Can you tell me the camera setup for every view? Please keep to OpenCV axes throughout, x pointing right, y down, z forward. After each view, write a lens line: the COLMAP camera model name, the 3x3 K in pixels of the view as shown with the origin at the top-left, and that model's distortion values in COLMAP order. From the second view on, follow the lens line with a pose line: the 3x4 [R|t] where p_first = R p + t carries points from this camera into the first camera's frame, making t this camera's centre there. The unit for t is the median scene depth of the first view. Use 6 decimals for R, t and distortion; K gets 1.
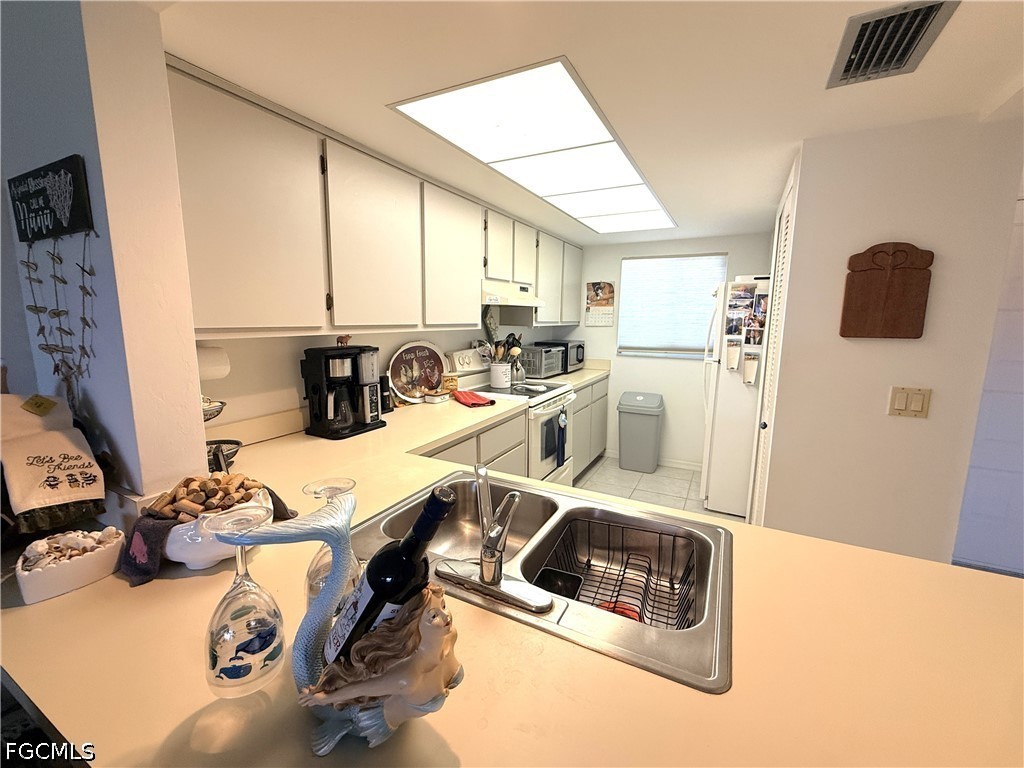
lens RADIAL K [[409.8, 0, 509.9], [0, 409.8, 382.7], [0, 0, 1]] dist [-0.000608, -0.000343]
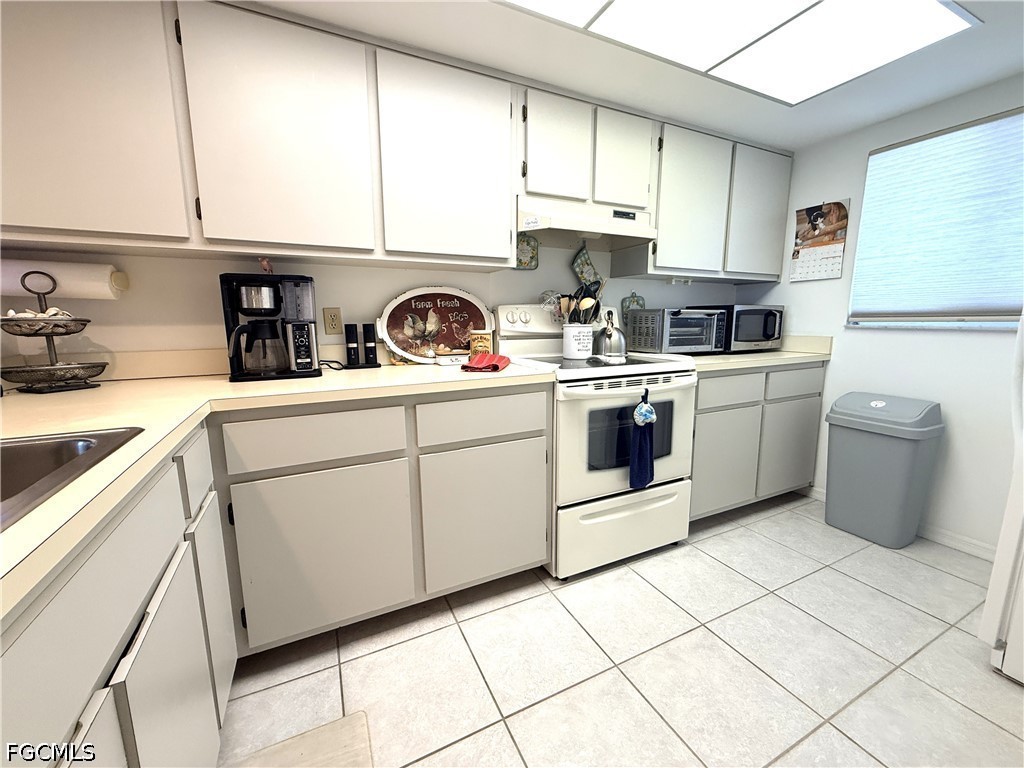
lens RADIAL K [[401.9, 0, 526.2], [0, 401.9, 383.5], [0, 0, 1]] dist [0.000995, 0.000073]
pose [[0.814840, 0.077659, -0.574460, 0.330346], [-0.078347, 0.996647, 0.023603, 0.047305], [0.574367, 0.025775, 0.818192, 0.414483]]
